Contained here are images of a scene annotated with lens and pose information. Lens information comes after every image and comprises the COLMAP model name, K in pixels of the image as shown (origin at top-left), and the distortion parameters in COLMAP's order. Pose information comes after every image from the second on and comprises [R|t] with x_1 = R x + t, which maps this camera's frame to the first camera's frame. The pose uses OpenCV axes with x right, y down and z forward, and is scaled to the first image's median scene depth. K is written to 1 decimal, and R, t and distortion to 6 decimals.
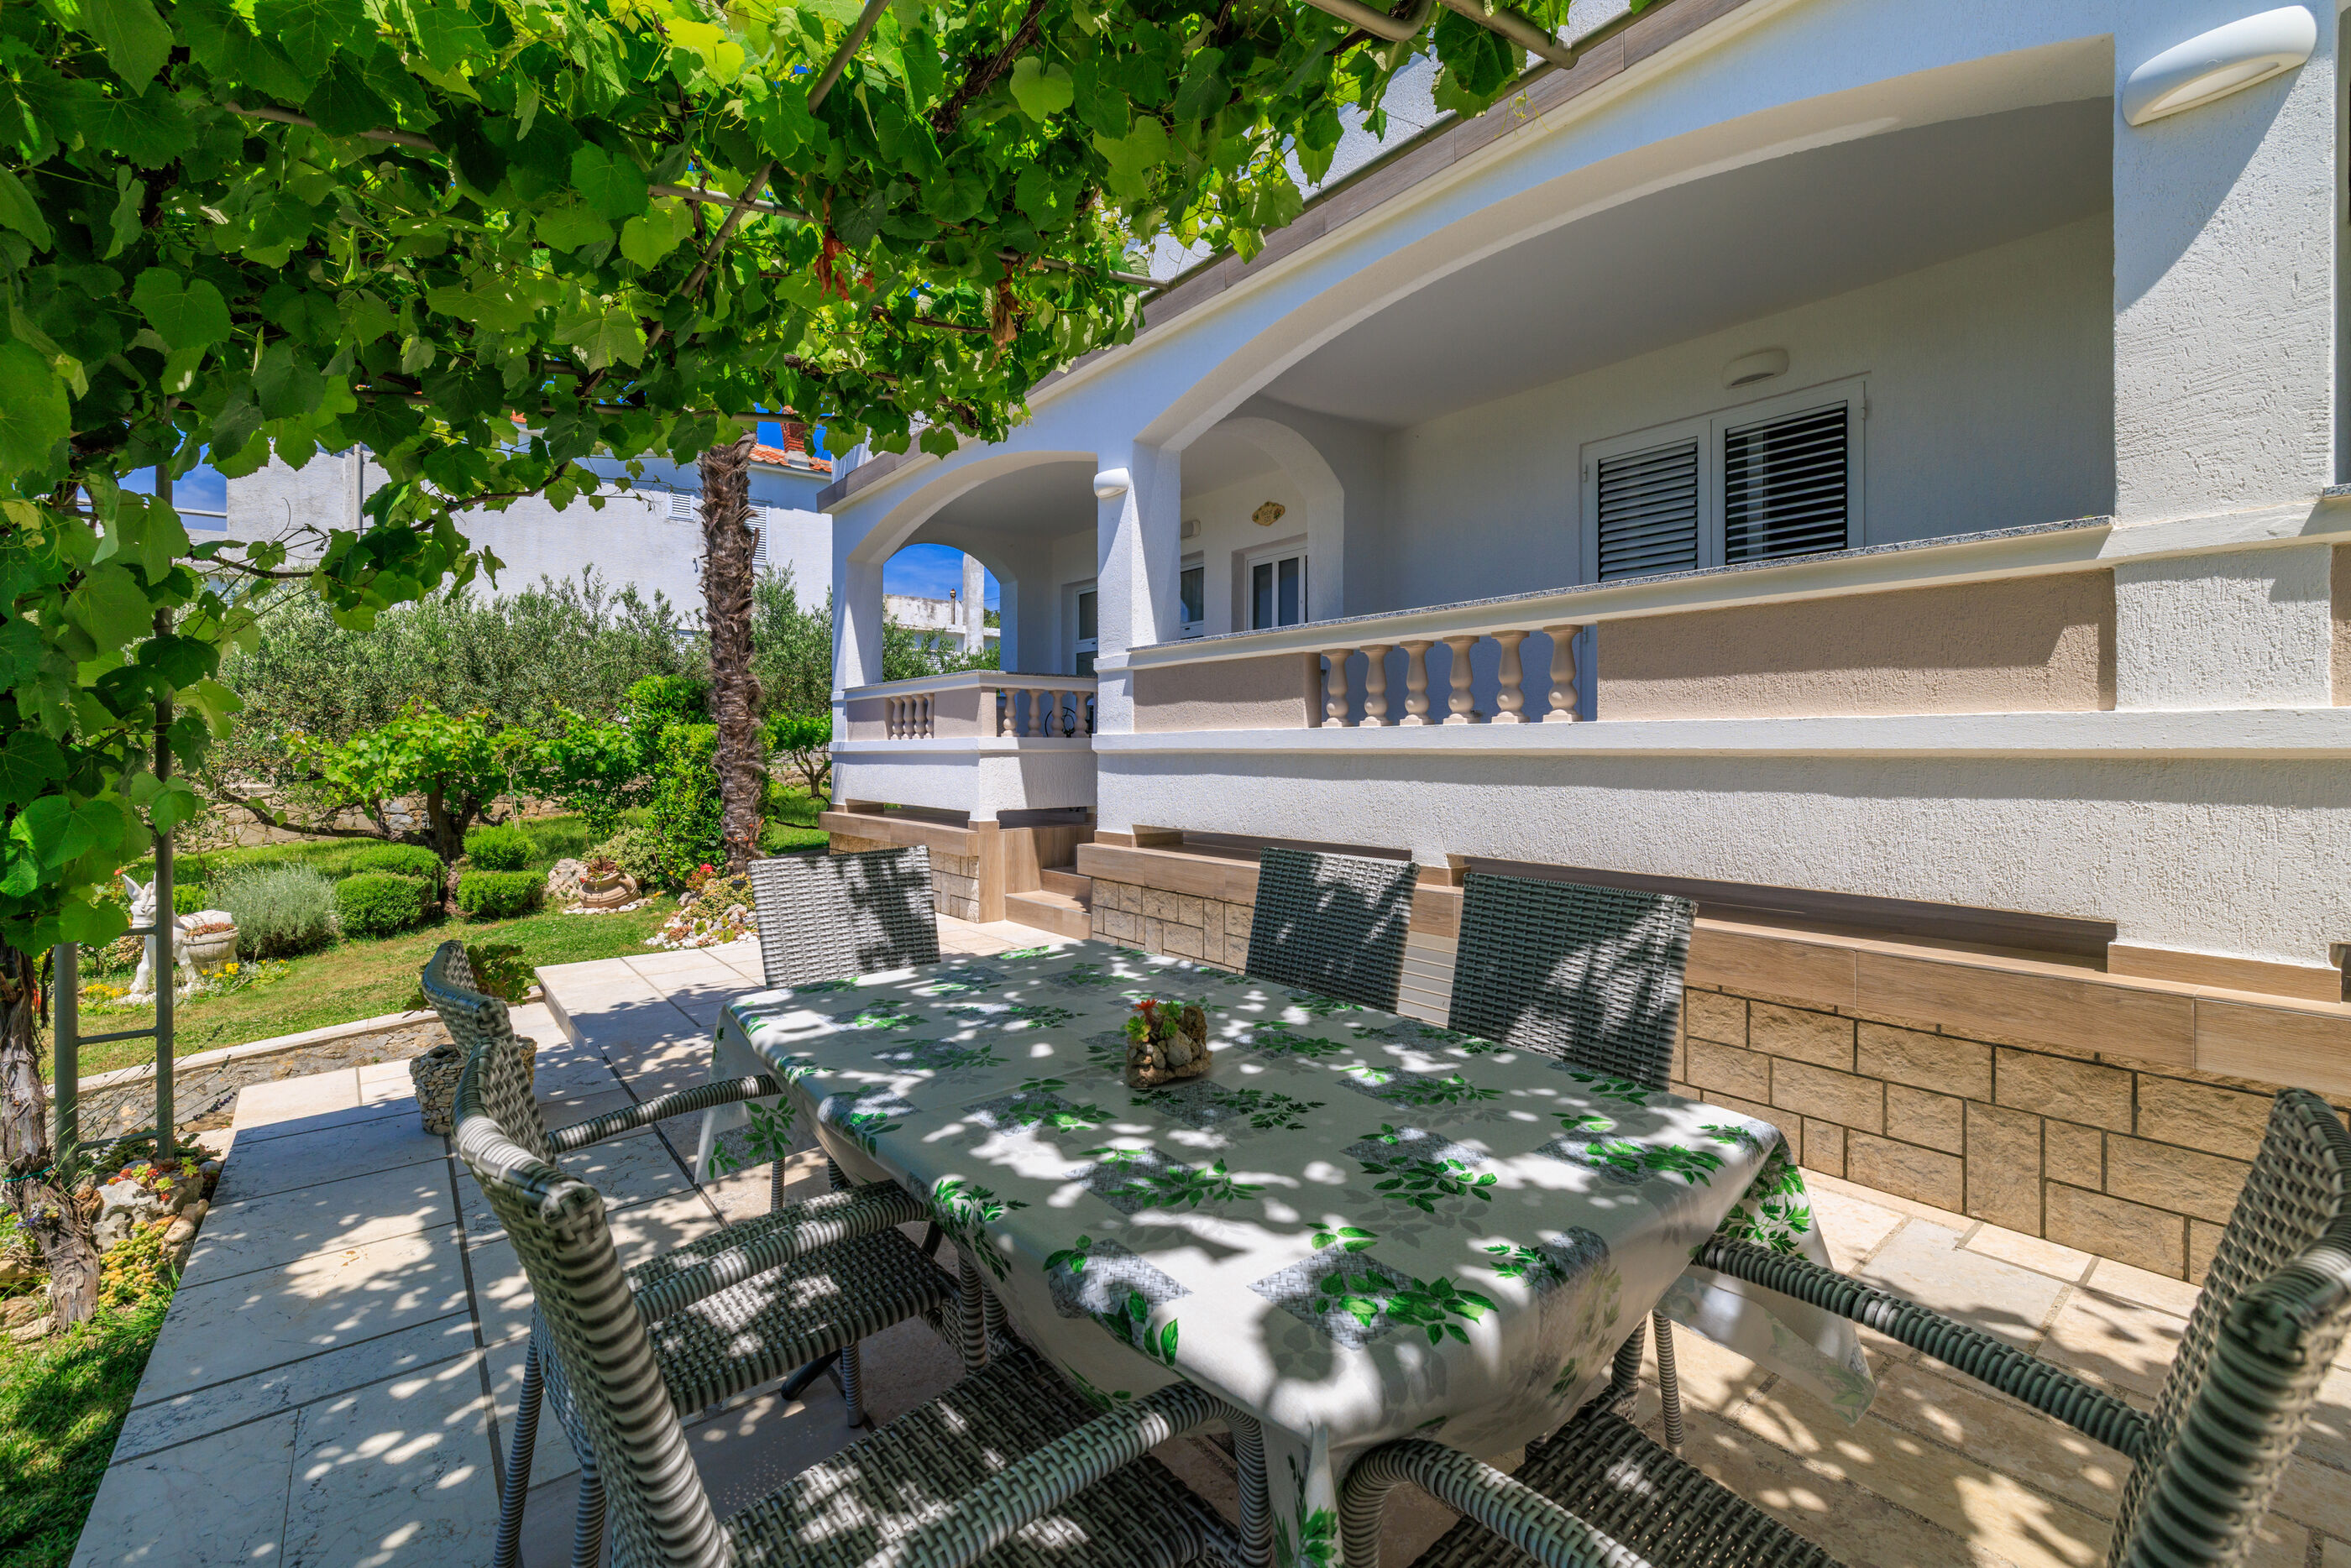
lens RADIAL K [[988.0, 0, 1167.0], [0, 988.0, 749.9], [0, 0, 1]] dist [0.003070, -0.000341]
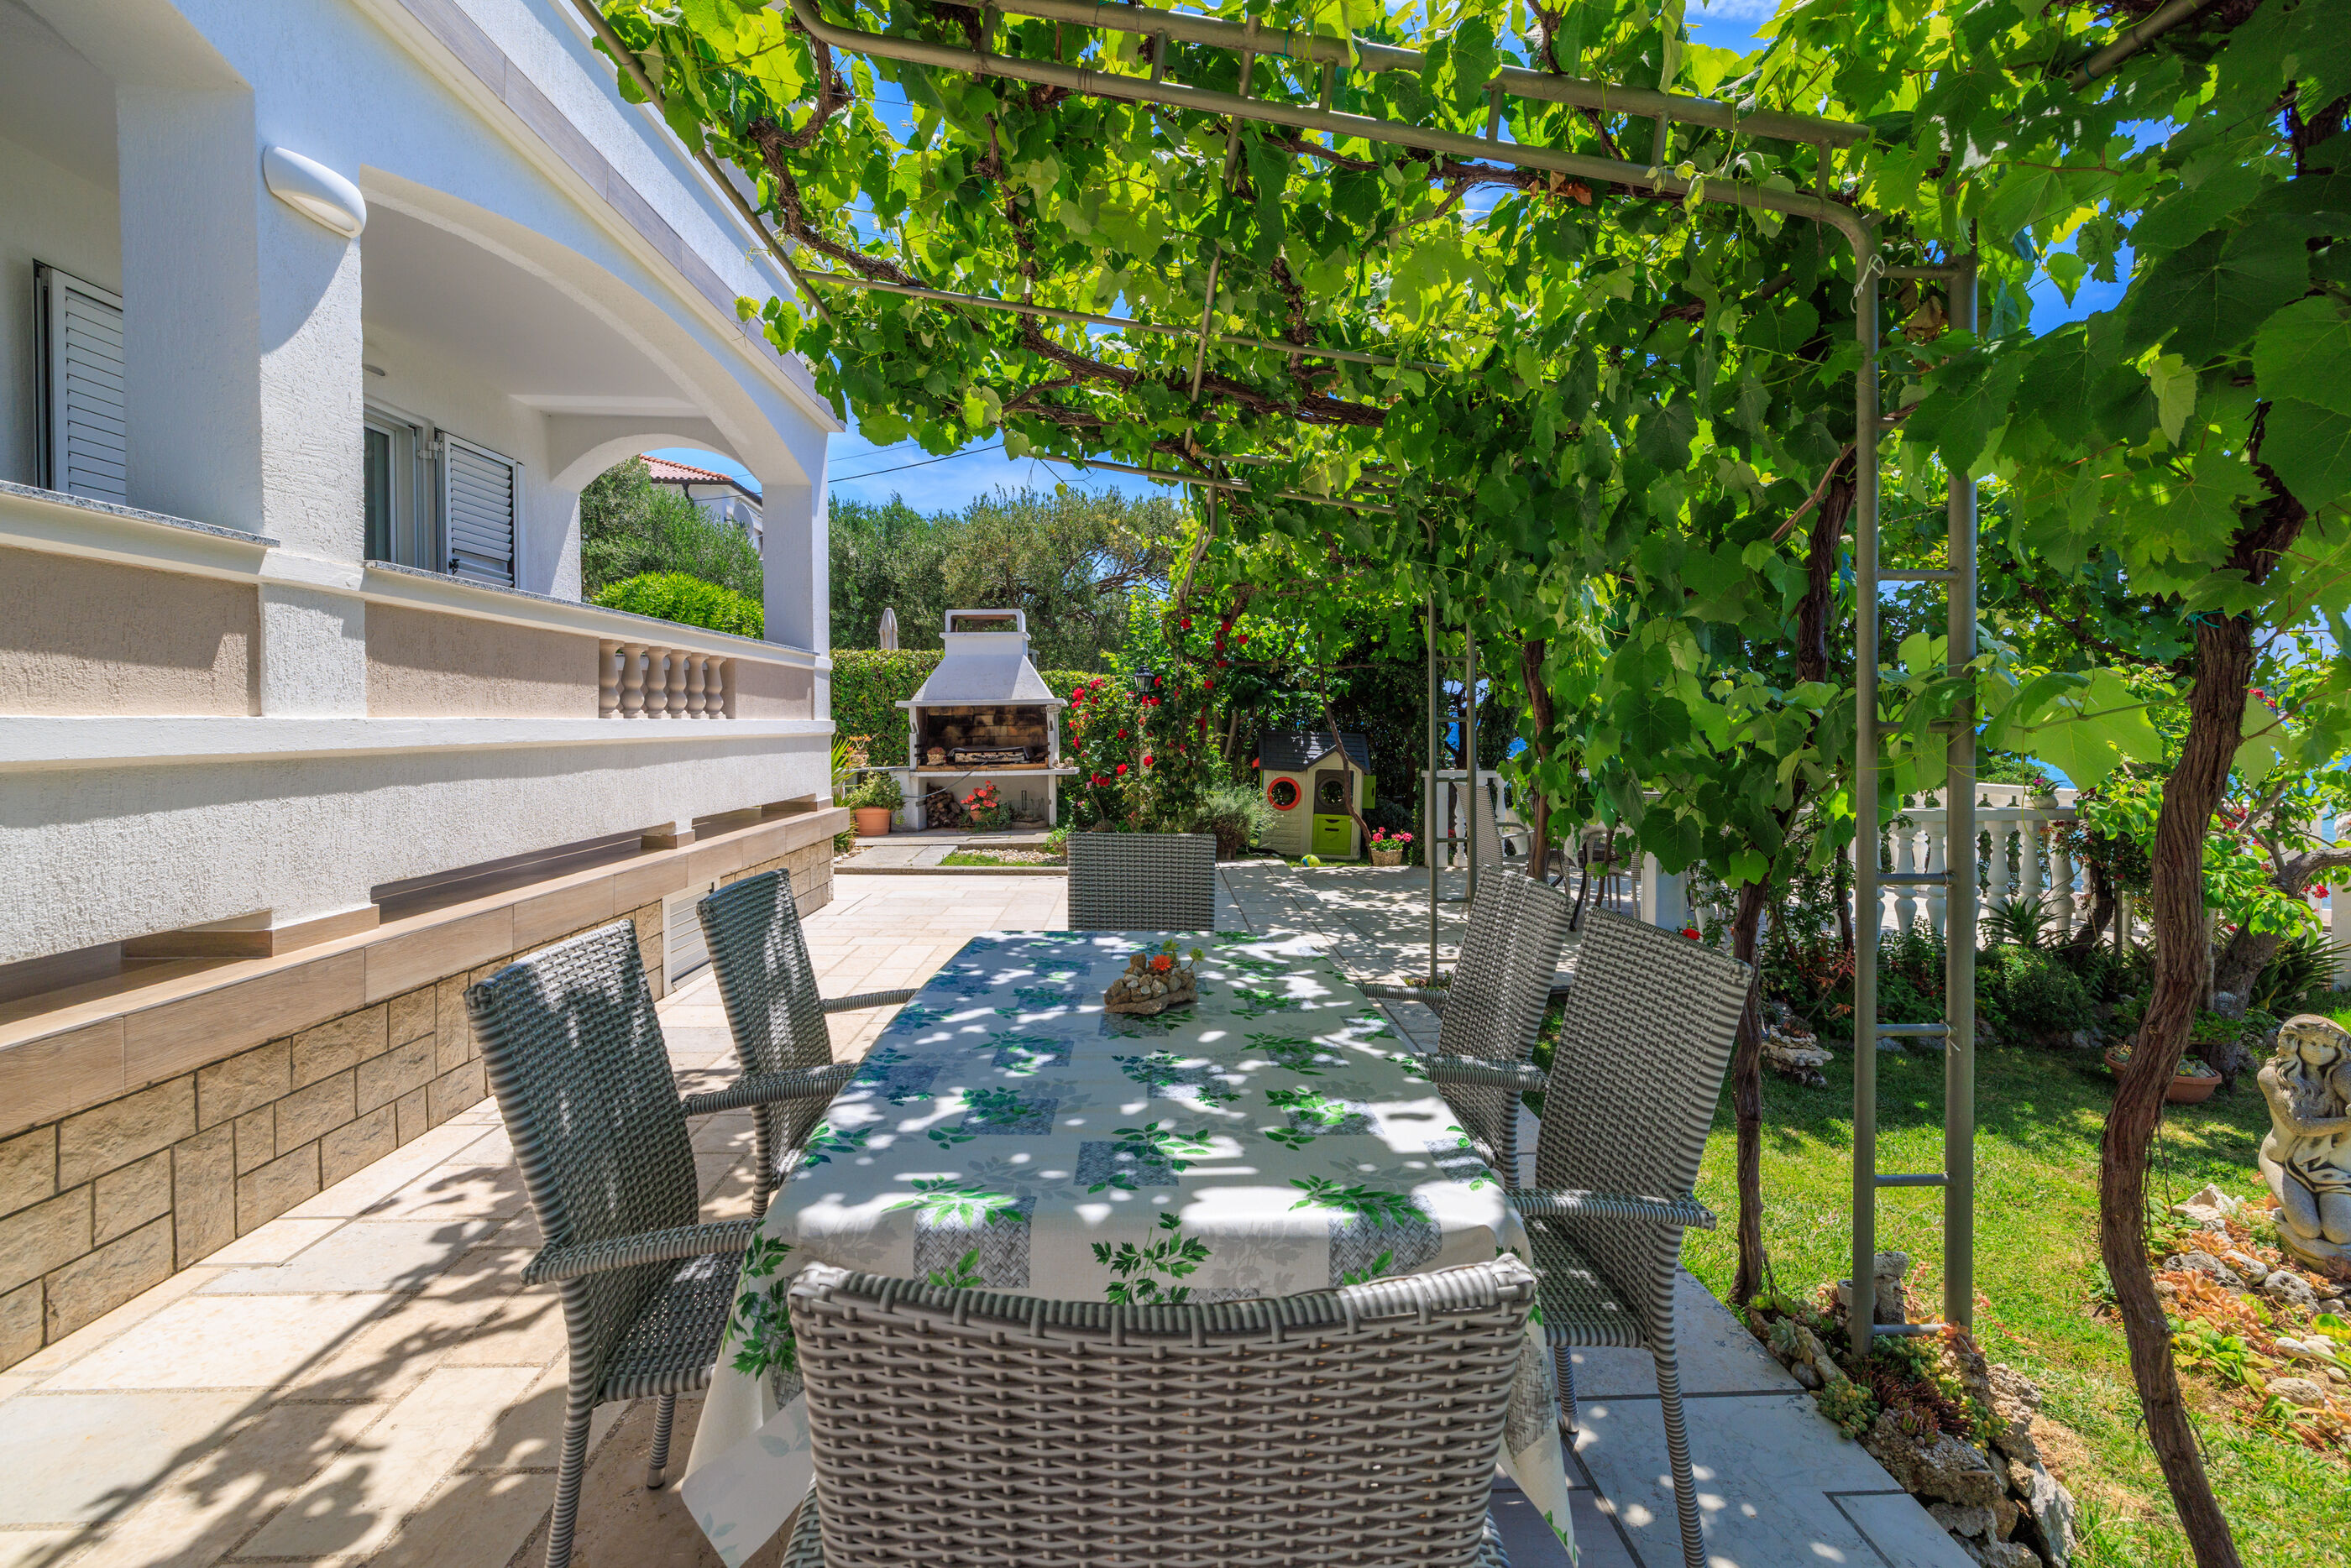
lens RADIAL K [[988.0, 0, 1190.4], [0, 988.0, 718.6], [0, 0, 1]] dist [0.003070, -0.000341]
pose [[-0.809735, -0.000011, 0.586796, -0.474133], [0.001468, 0.999997, 0.002046, -0.035740], [-0.586794, 0.002518, -0.809732, 1.190663]]
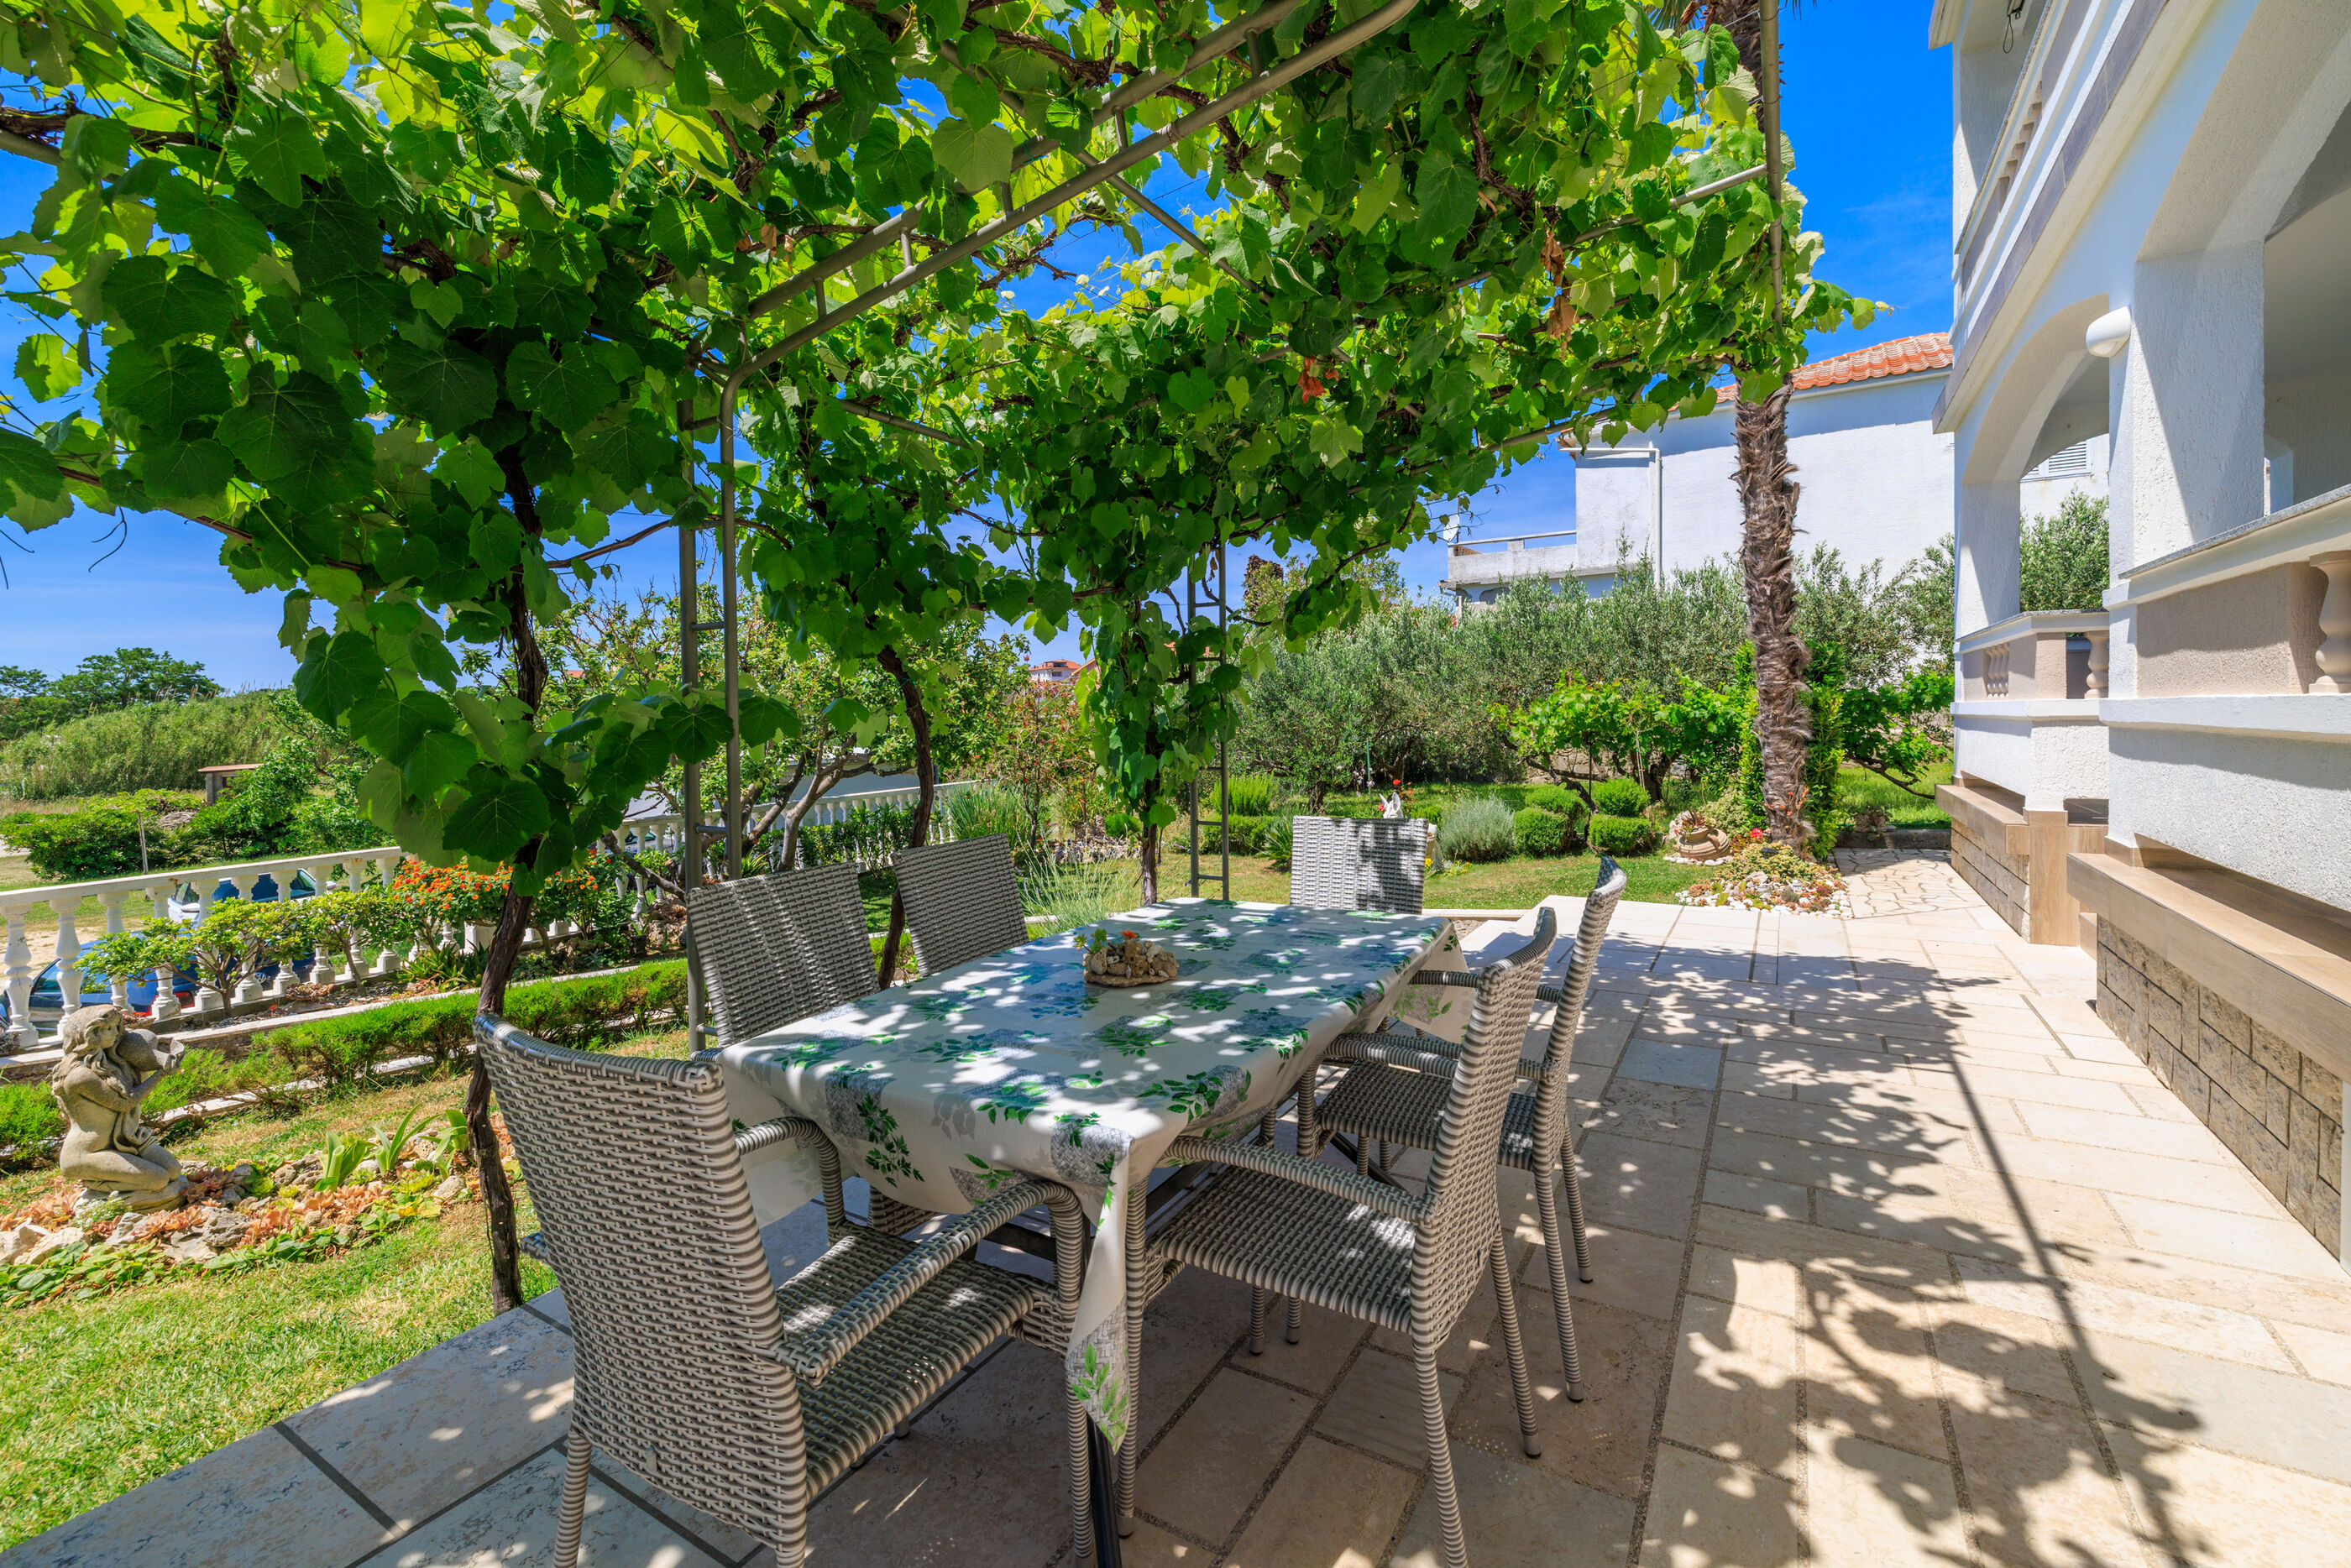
lens RADIAL K [[988.0, 0, 1200.3], [0, 988.0, 715.1], [0, 0, 1]] dist [0.003070, -0.000341]
pose [[0.358396, -0.000121, -0.933570, 0.793213], [0.014393, 0.999882, 0.005396, -0.038083], [0.933459, -0.015371, 0.358356, 0.346230]]
